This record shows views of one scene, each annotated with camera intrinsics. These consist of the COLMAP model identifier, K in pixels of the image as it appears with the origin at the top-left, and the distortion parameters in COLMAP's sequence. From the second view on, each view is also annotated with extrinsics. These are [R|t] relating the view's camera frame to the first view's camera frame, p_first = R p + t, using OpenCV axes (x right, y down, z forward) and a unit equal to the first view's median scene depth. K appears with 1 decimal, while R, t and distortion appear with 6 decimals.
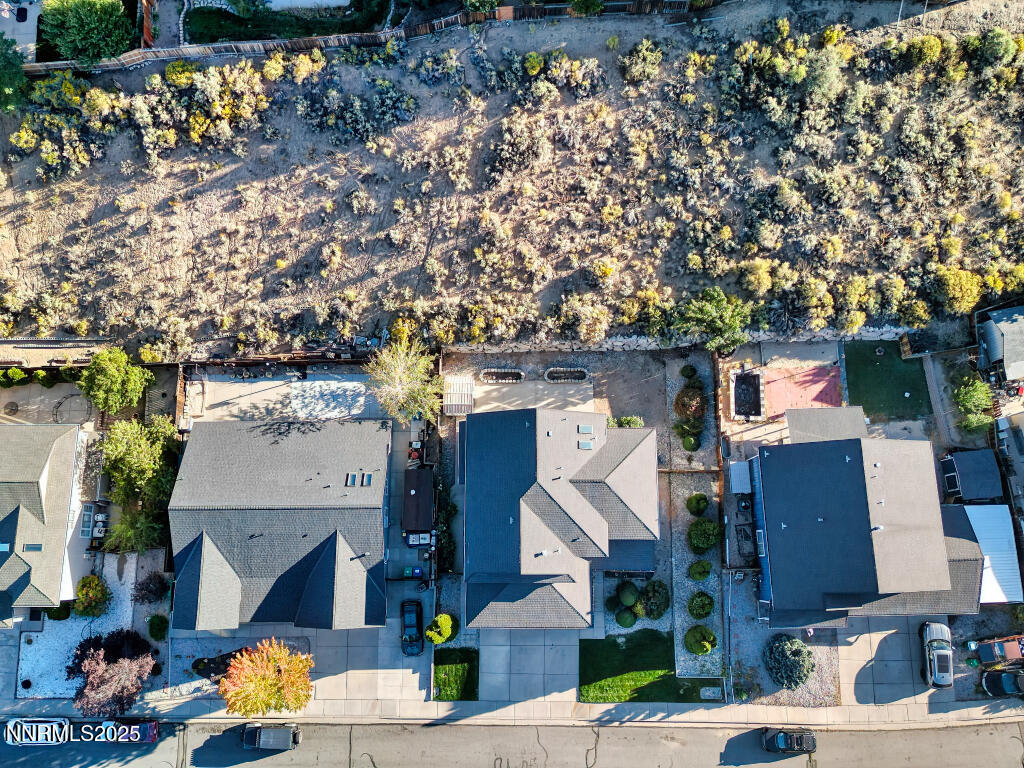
lens RADIAL K [[838.2, 0, 512.0], [0, 838.2, 384.0], [0, 0, 1]] dist [0.083791, -0.112685]
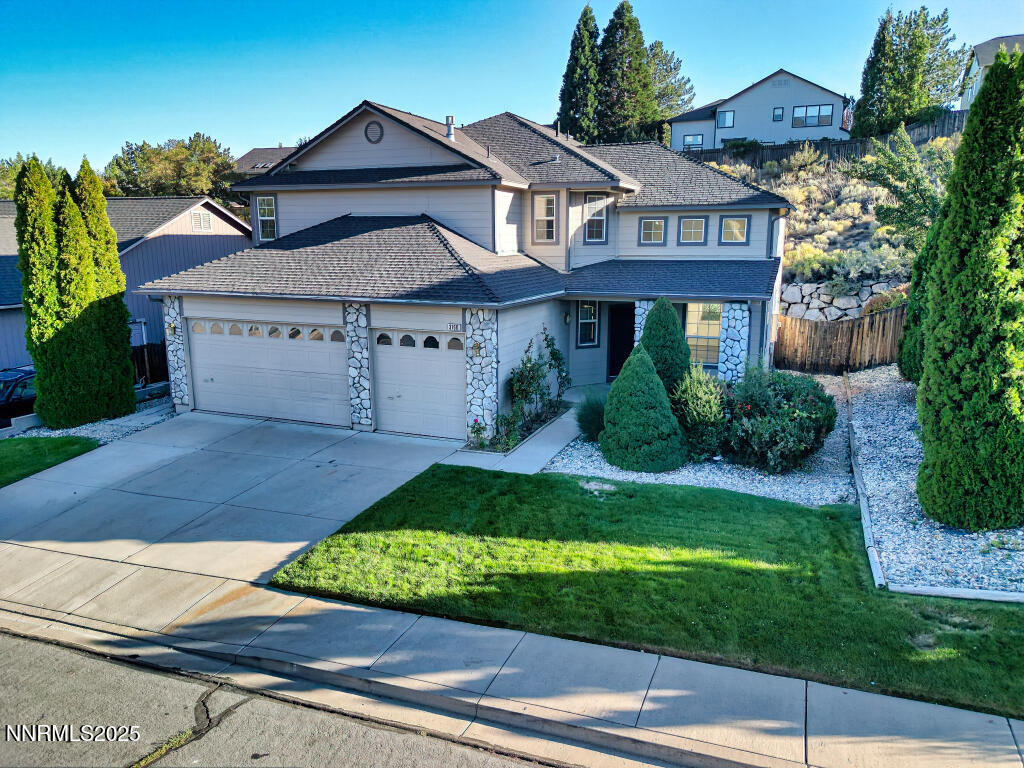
lens RADIAL K [[715.7, 0, 512.0], [0, 715.7, 384.0], [0, 0, 1]] dist [0.067159, -0.057553]
pose [[0.923251, 0.094833, -0.372309, 0.173564], [-0.379172, 0.381125, -0.843192, 0.454290], [0.061934, 0.919647, 0.387832, 0.884810]]
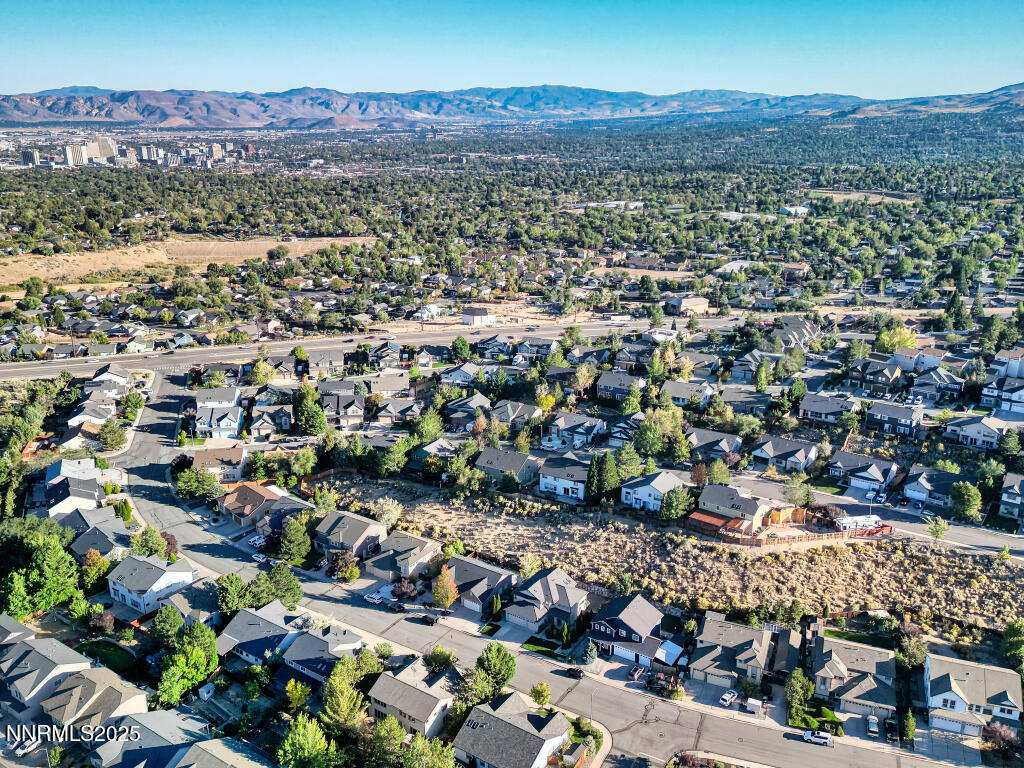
lens RADIAL K [[838.2, 0, 512.0], [0, 838.2, 384.0], [0, 0, 1]] dist [0.083791, -0.112685]
pose [[0.826211, 0.191319, -0.529879, 1.374241], [-0.554745, 0.440161, -0.706057, 1.977958], [0.098150, 0.877300, 0.469799, -1.111813]]
